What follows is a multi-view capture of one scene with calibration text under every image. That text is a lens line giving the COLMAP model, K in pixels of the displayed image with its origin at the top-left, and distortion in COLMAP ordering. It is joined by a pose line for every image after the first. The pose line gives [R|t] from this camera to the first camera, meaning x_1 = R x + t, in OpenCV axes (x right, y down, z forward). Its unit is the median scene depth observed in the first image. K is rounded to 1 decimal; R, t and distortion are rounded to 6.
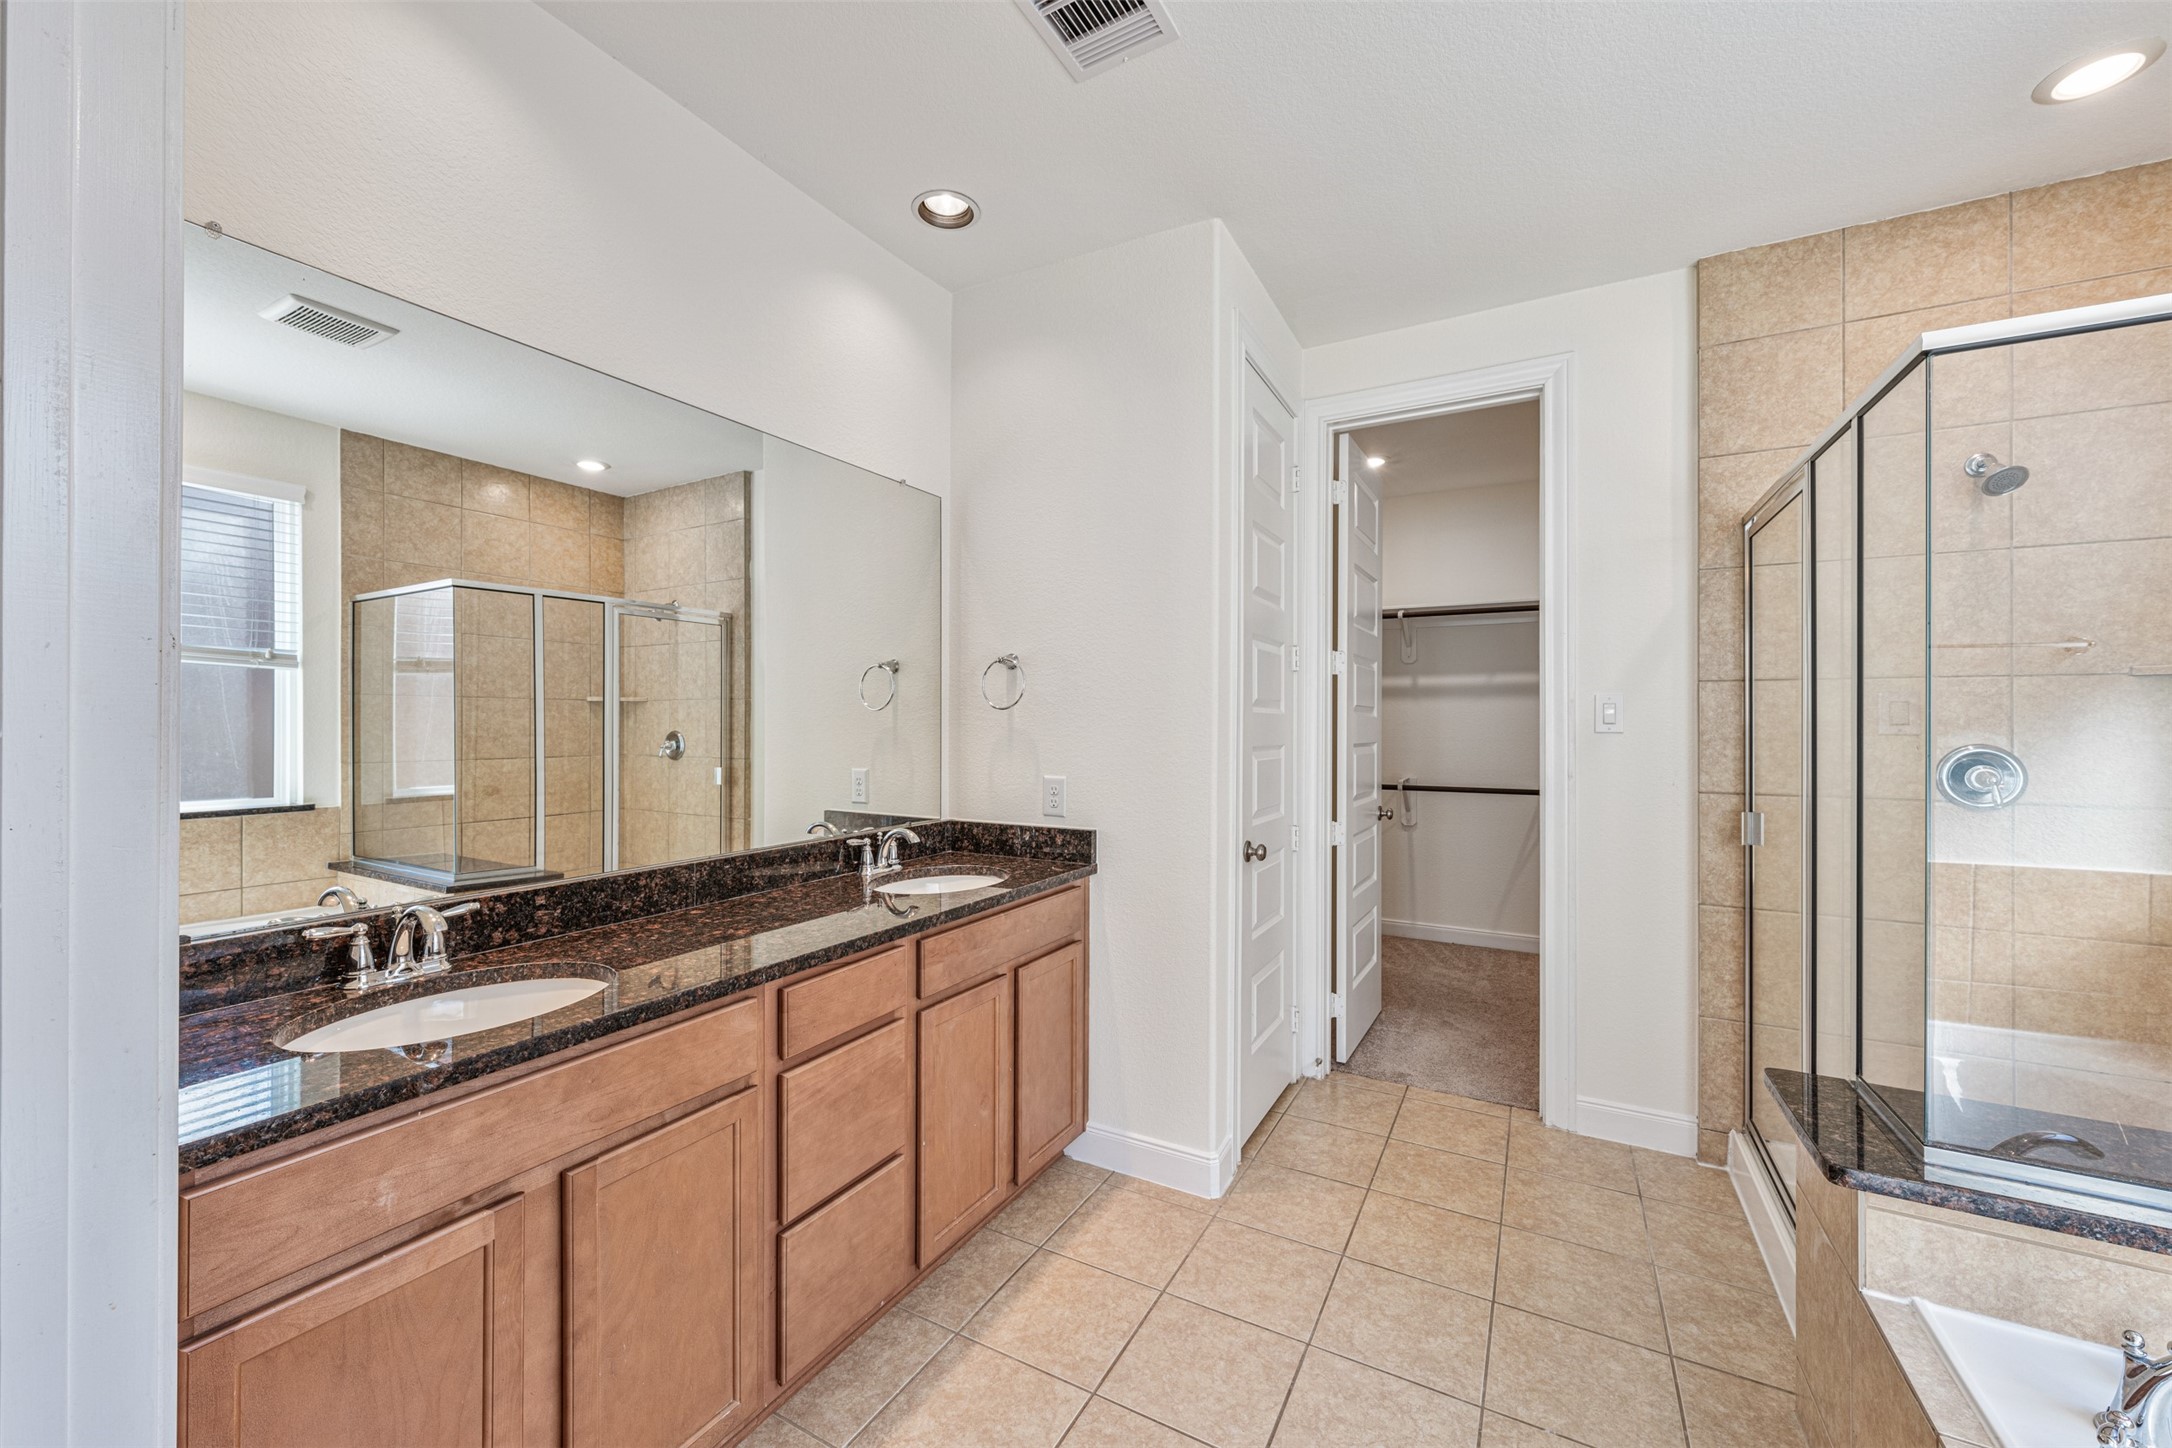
lens RADIAL K [[851.0, 0, 1087.6], [0, 851.0, 719.9], [0, 0, 1]] dist [-0.000510, 0.000440]
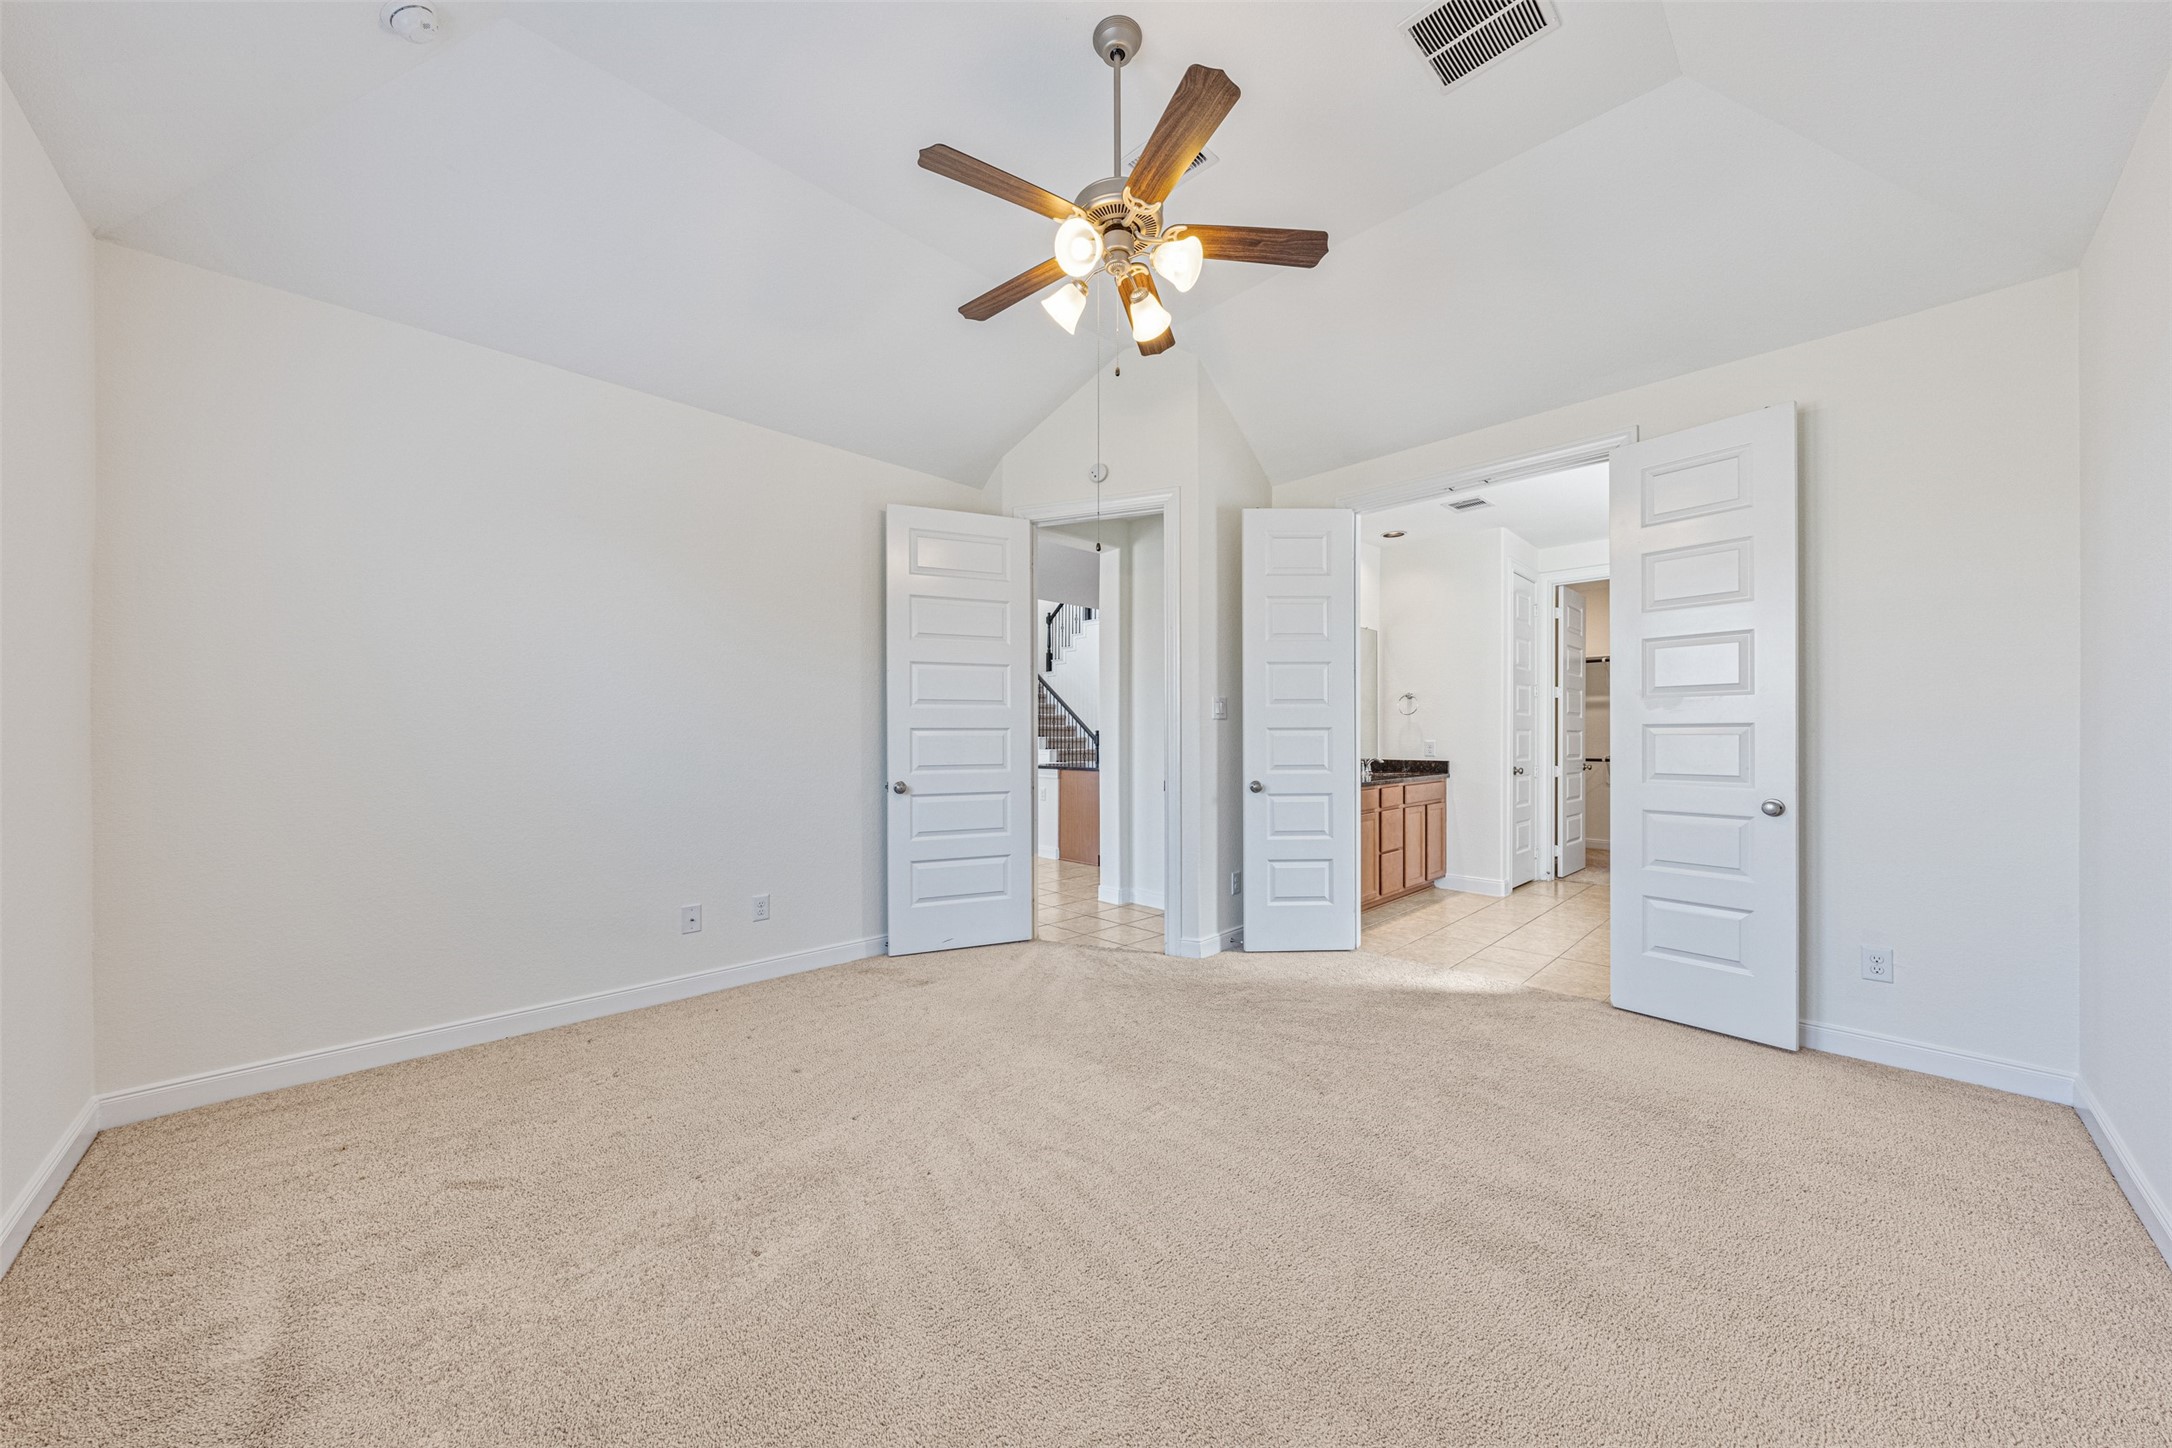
lens RADIAL K [[731.7, 0, 1023.2], [0, 731.7, 726.0], [0, 0, 1]] dist [-0.003683, 0.000904]
pose [[0.942307, -0.000175, -0.334750, -0.460055], [-0.000653, 0.999997, -0.002361, 0.030665], [0.334750, 0.002443, 0.942304, -1.515276]]
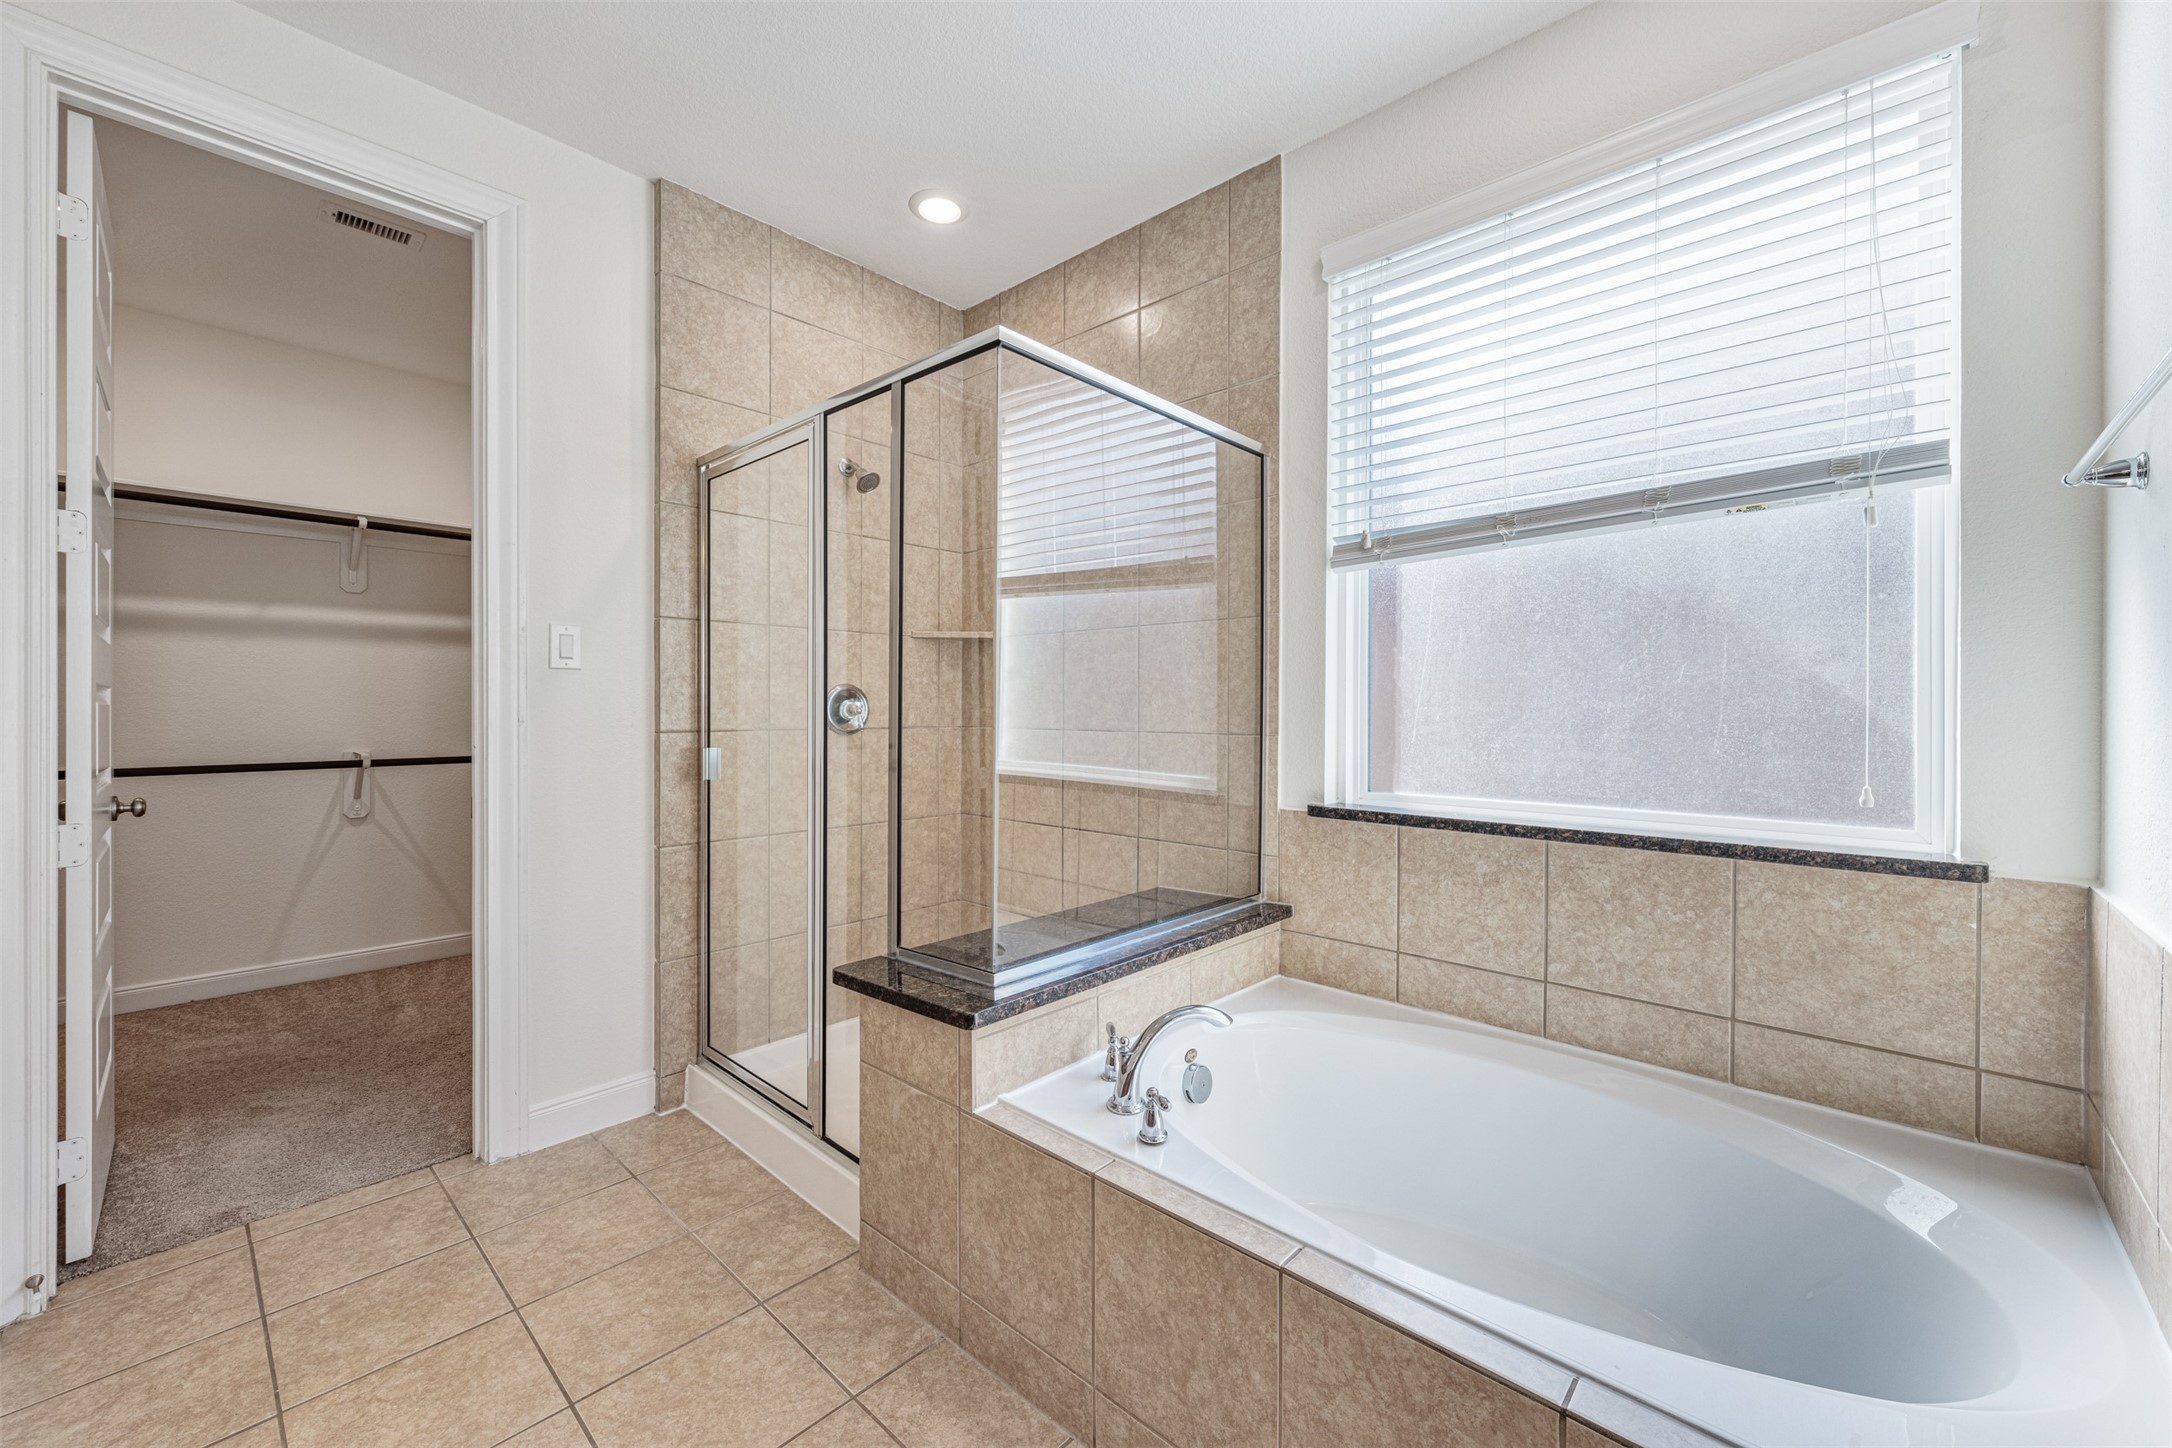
lens RADIAL K [[851.0, 0, 1078.4], [0, 851.0, 714.0], [0, 0, 1]] dist [-0.000510, 0.000440]
pose [[0.229383, -0.006217, 0.973316, -0.108549], [-0.001685, 0.999976, 0.006785, 0.055247], [-0.973335, -0.003197, 0.229367, 0.303083]]
